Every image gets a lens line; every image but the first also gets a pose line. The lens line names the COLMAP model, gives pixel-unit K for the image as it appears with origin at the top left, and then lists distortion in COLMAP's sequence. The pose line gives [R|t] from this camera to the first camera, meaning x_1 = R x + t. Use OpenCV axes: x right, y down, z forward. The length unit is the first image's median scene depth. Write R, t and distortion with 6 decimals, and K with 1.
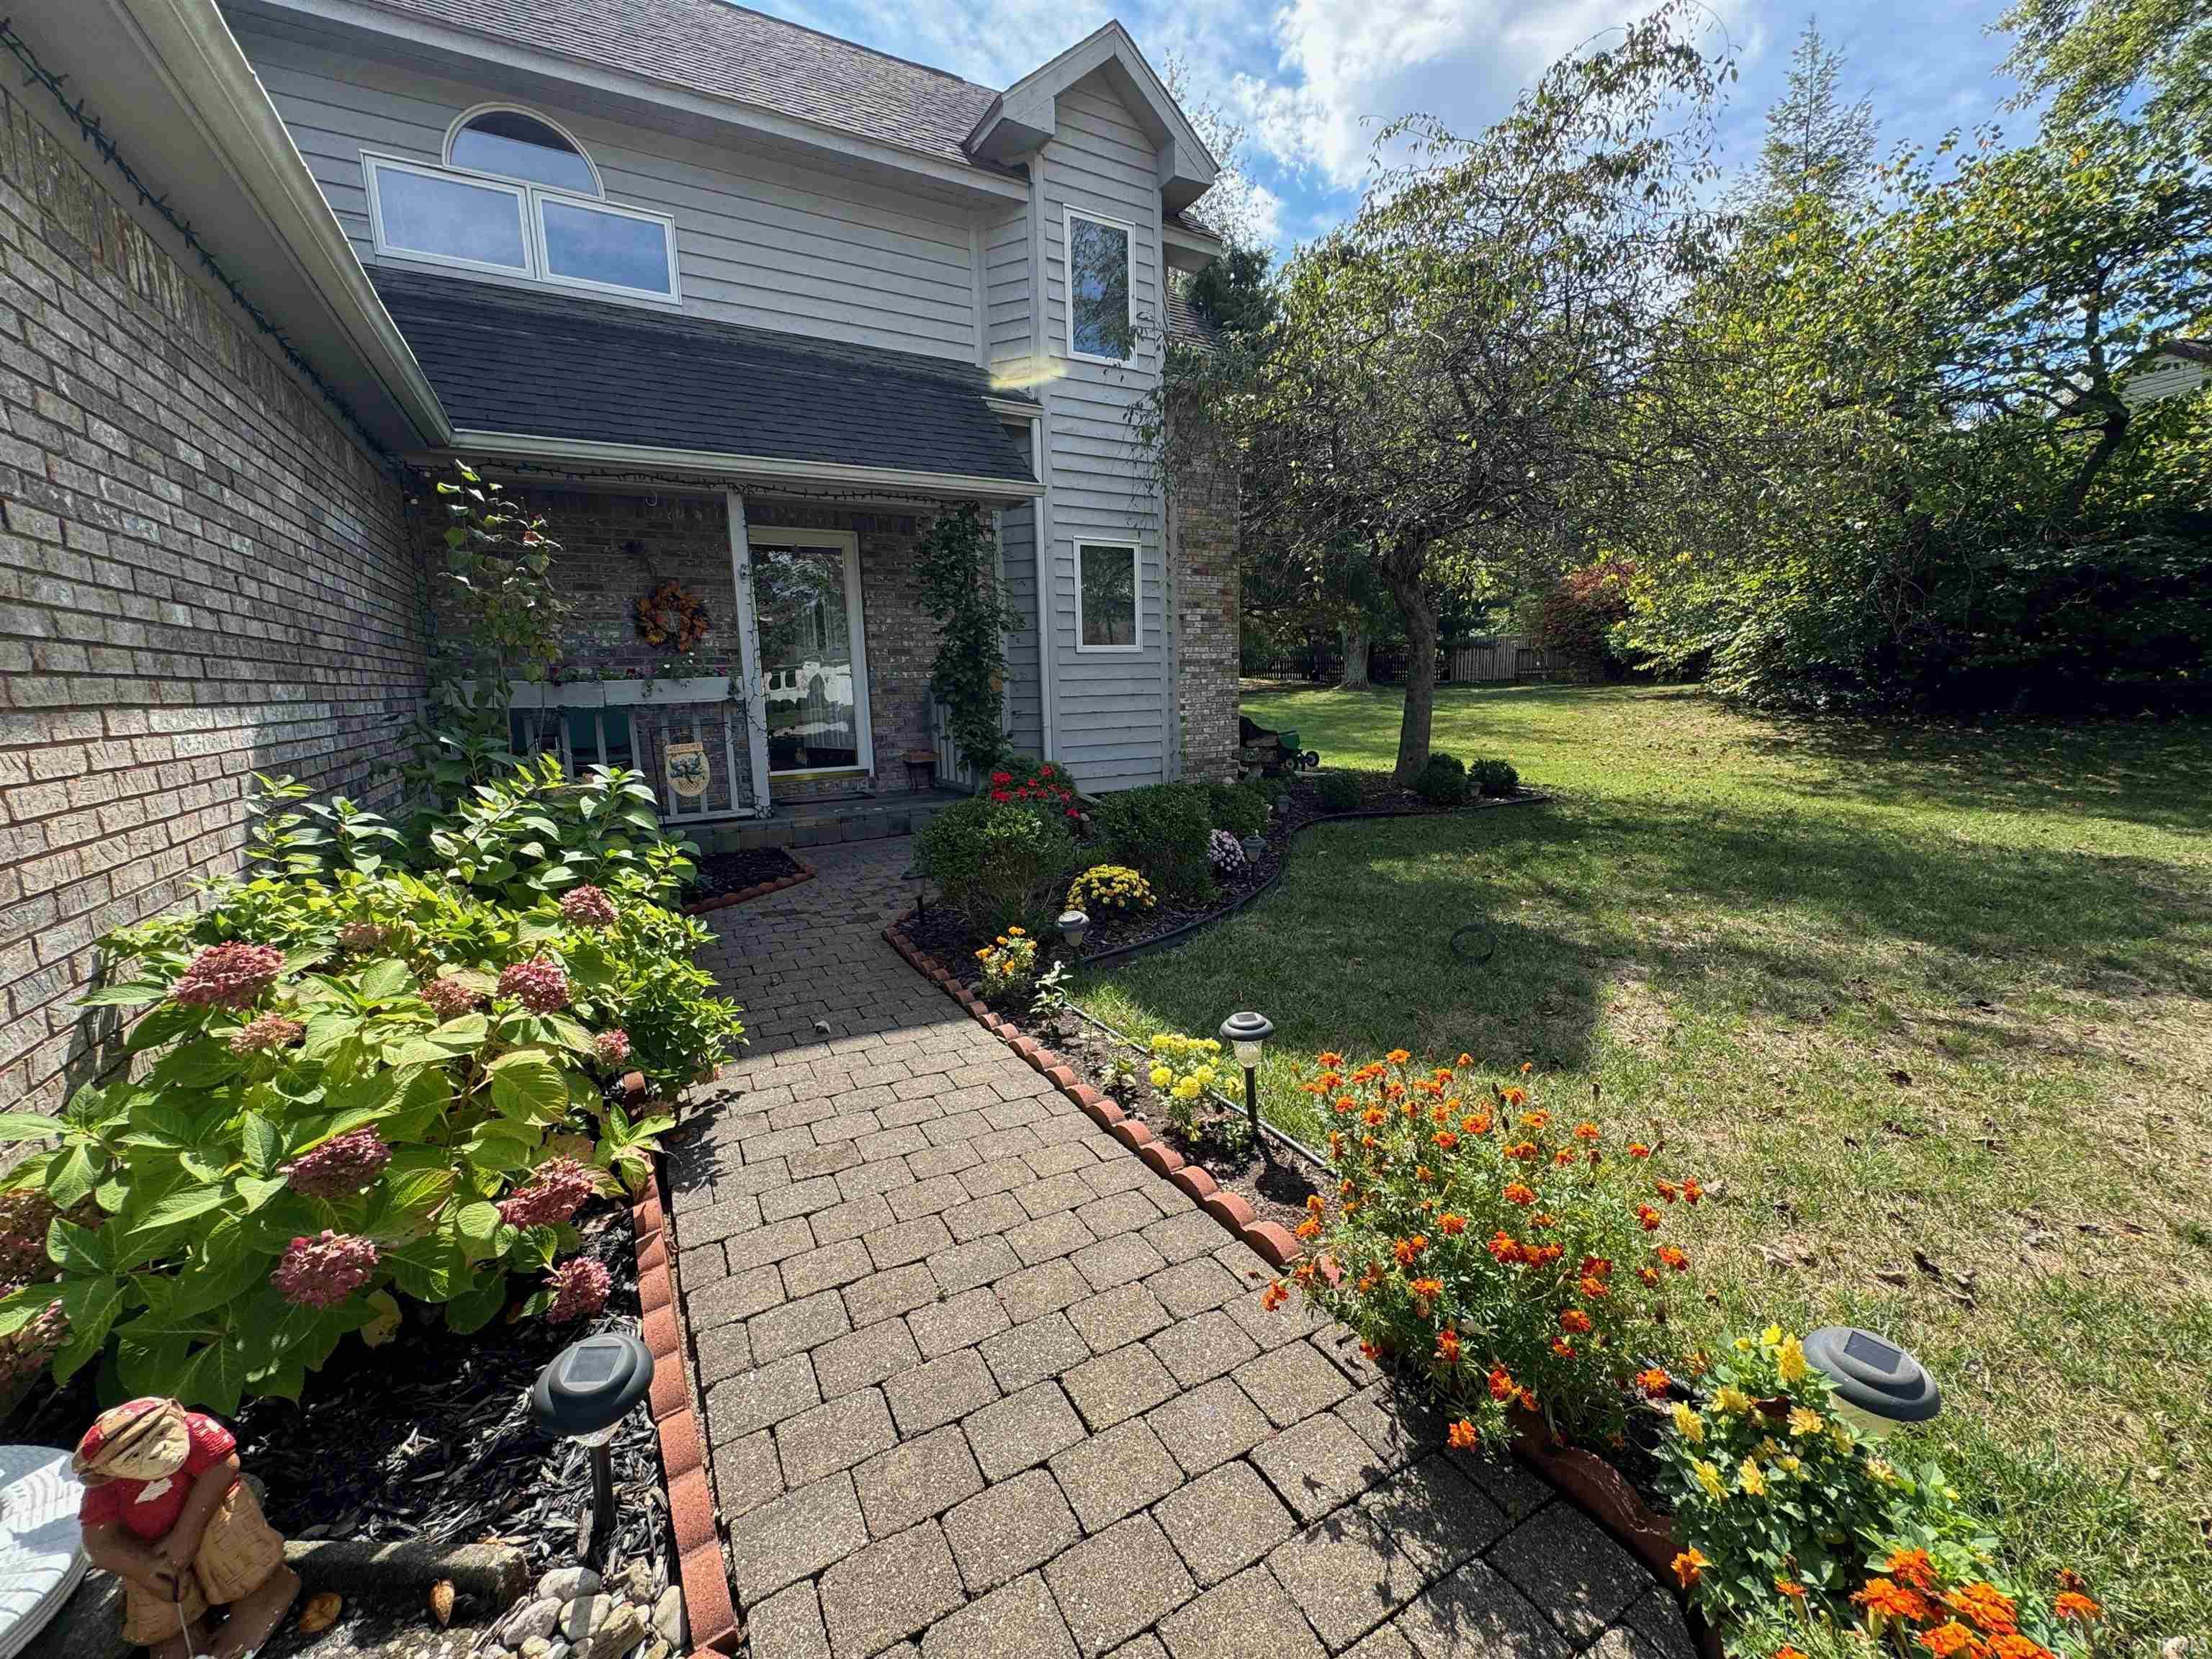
lens RADIAL K [[888.2, 0, 1112.9], [0, 888.2, 826.8], [0, 0, 1]] dist [-0.001077, -0.000126]
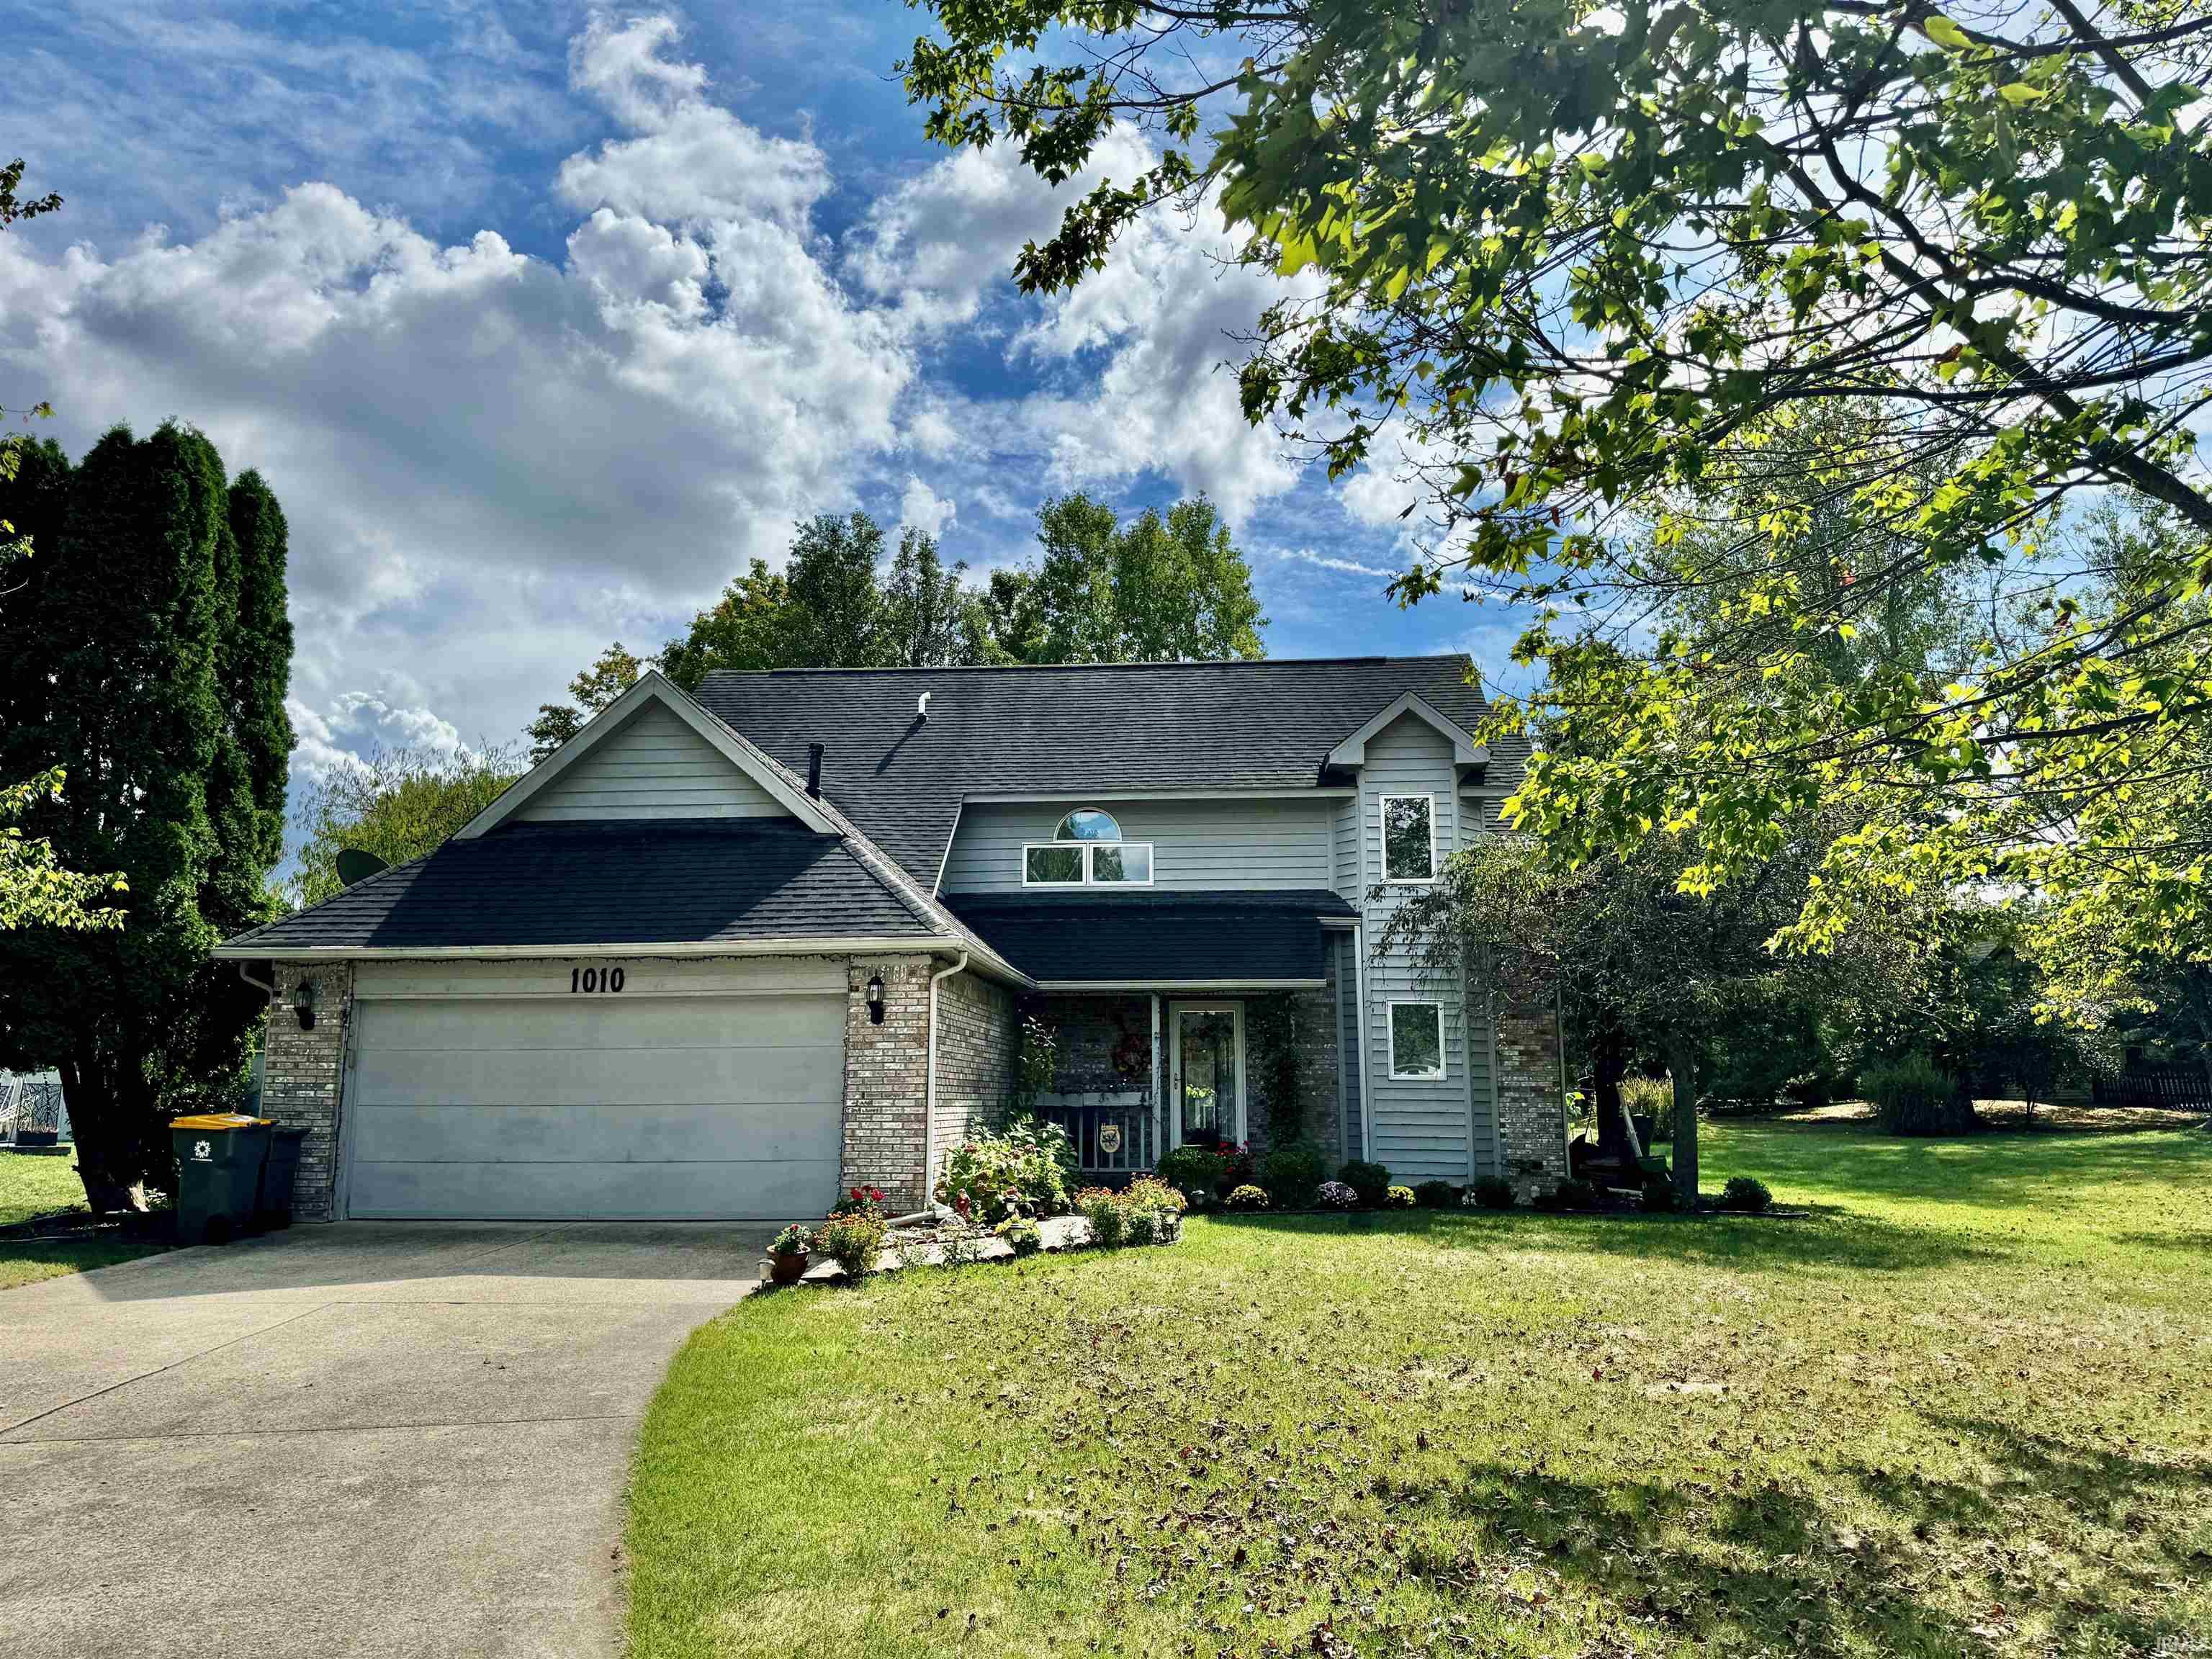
lens RADIAL K [[1547.1, 0, 1090.8], [0, 1547.1, 833.9], [0, 0, 1]] dist [0.175548, -0.311931]
pose [[0.815115, -0.075436, -0.574367, 1.066551], [-0.113585, 0.951428, -0.286153, 0.199688], [0.568055, 0.298487, 0.766954, -1.320129]]
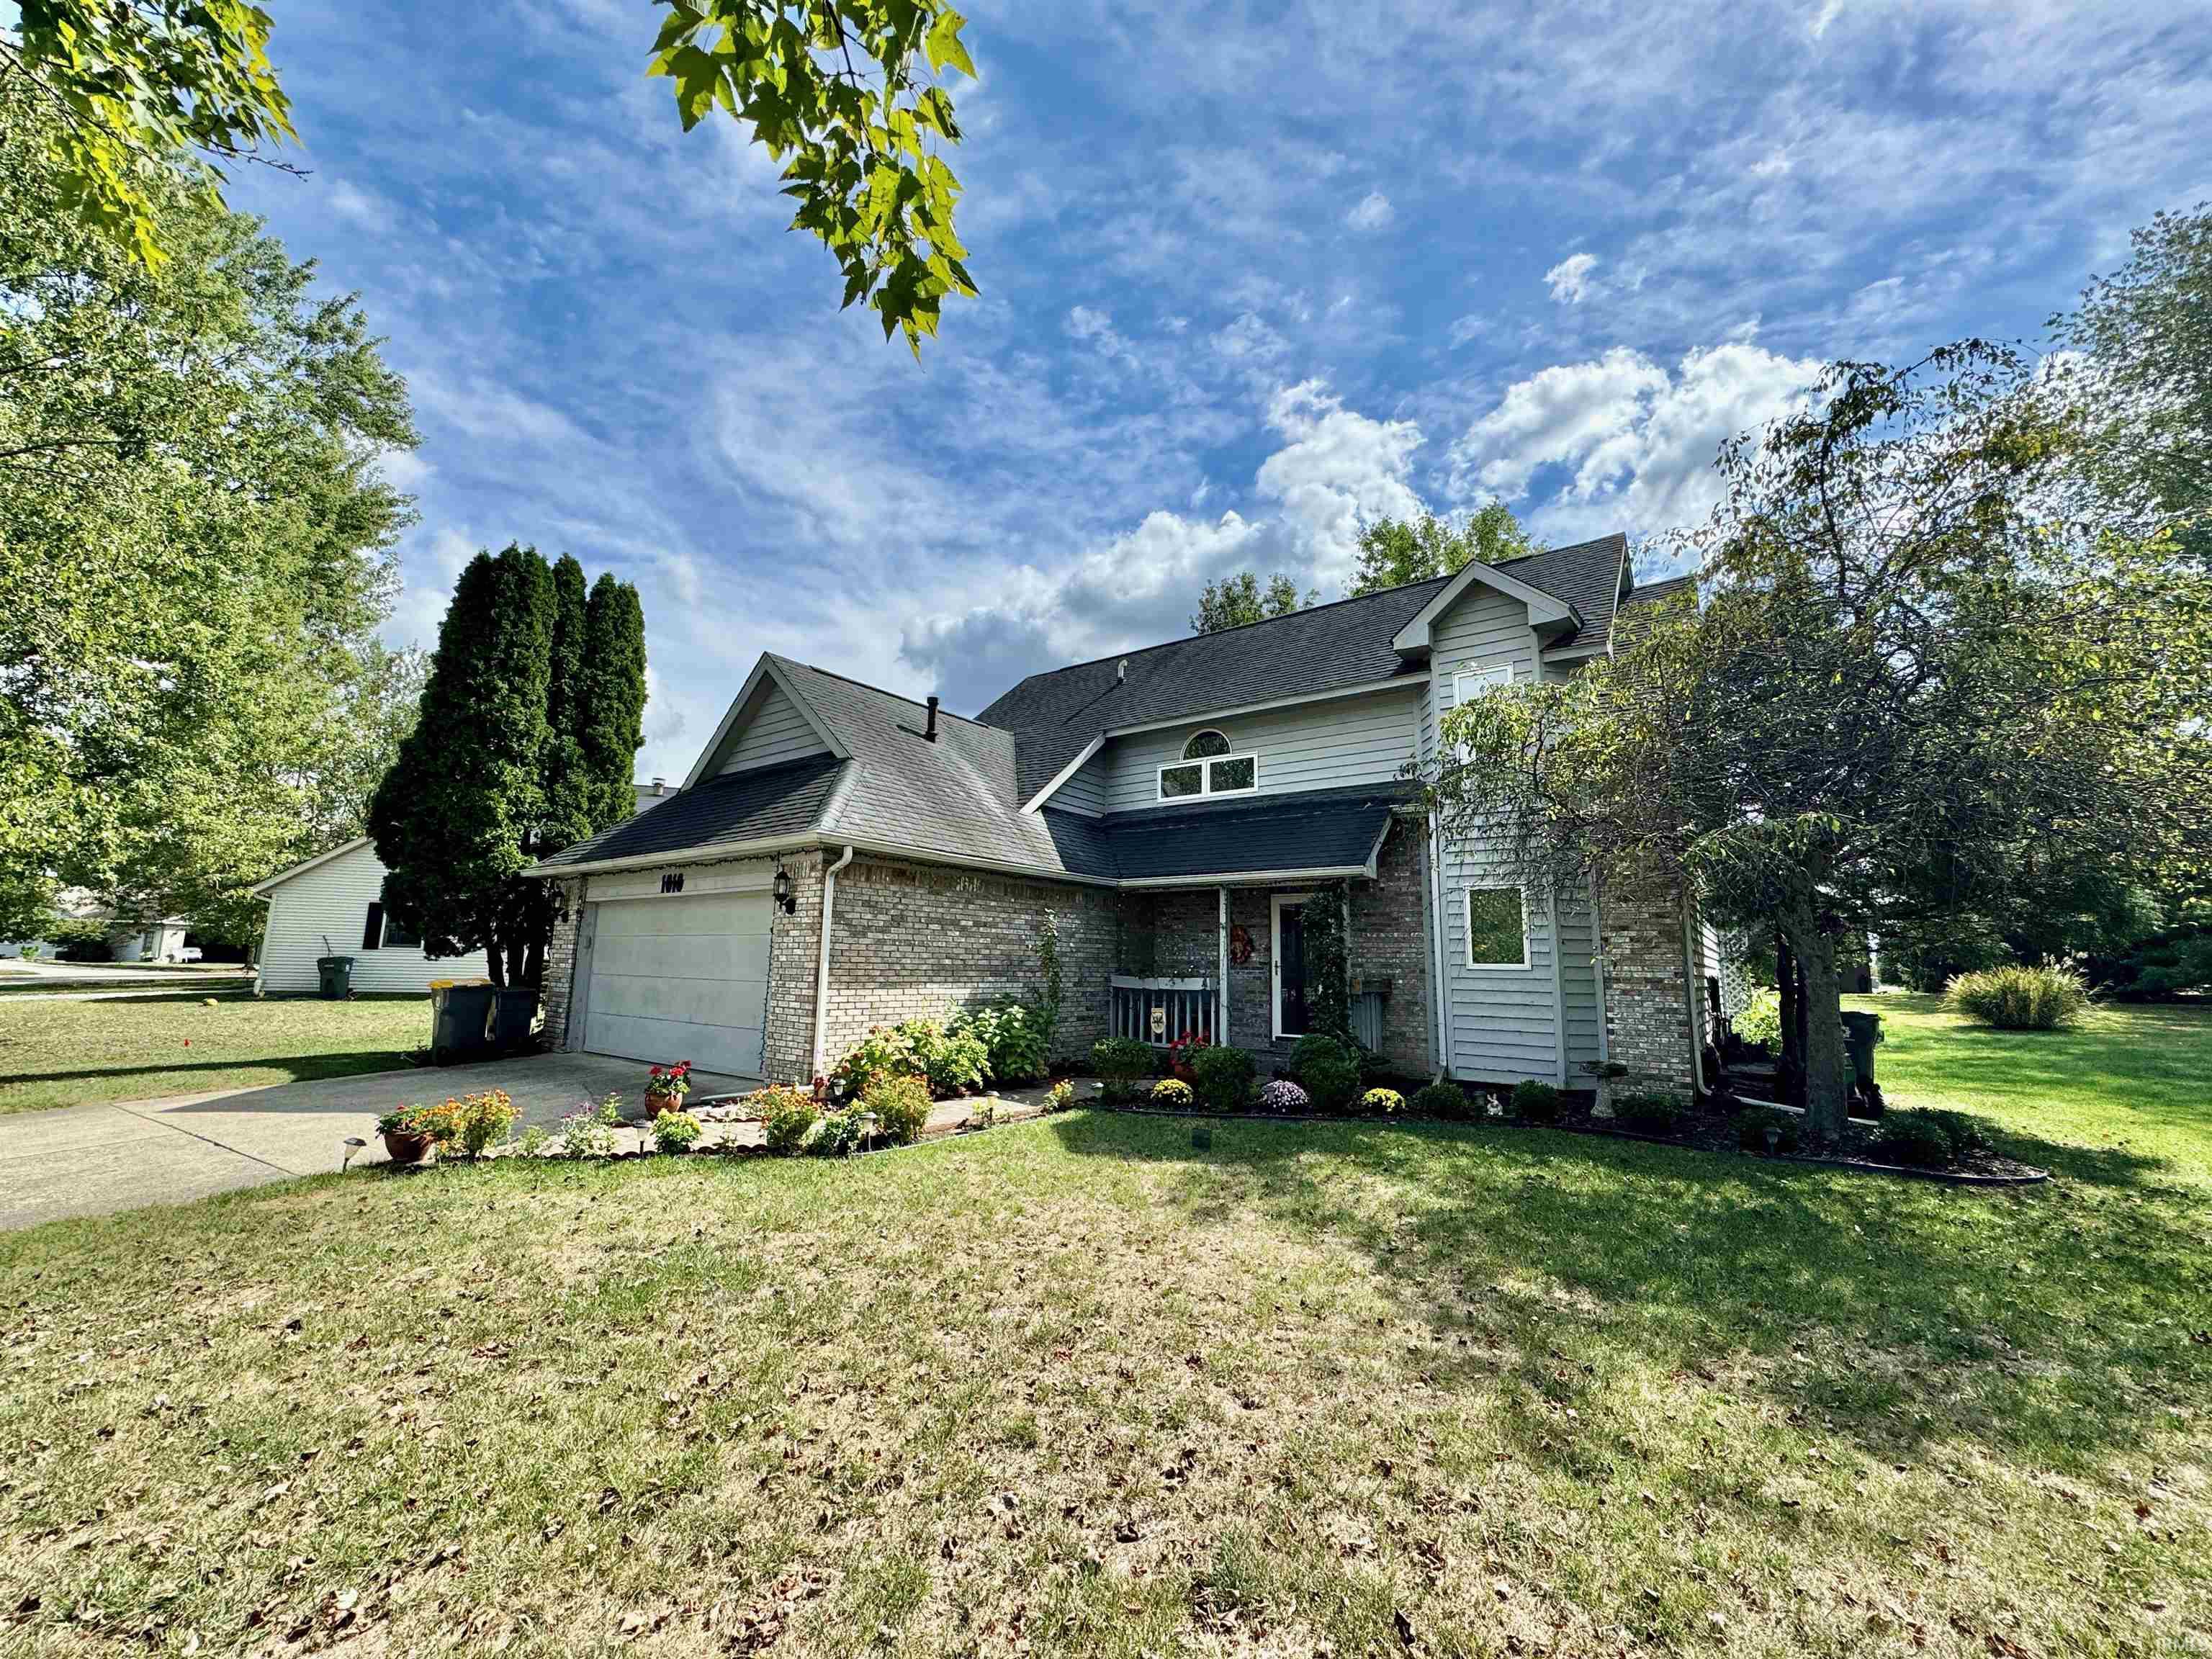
lens RADIAL K [[873.4, 0, 1113.1], [0, 873.4, 822.5], [0, 0, 1]] dist [-0.000224, 0.000003]
pose [[0.382425, -0.122324, -0.915854, 1.023042], [-0.177300, 0.963064, -0.202664, -0.053053], [0.906816, 0.239885, 0.346612, 0.027189]]
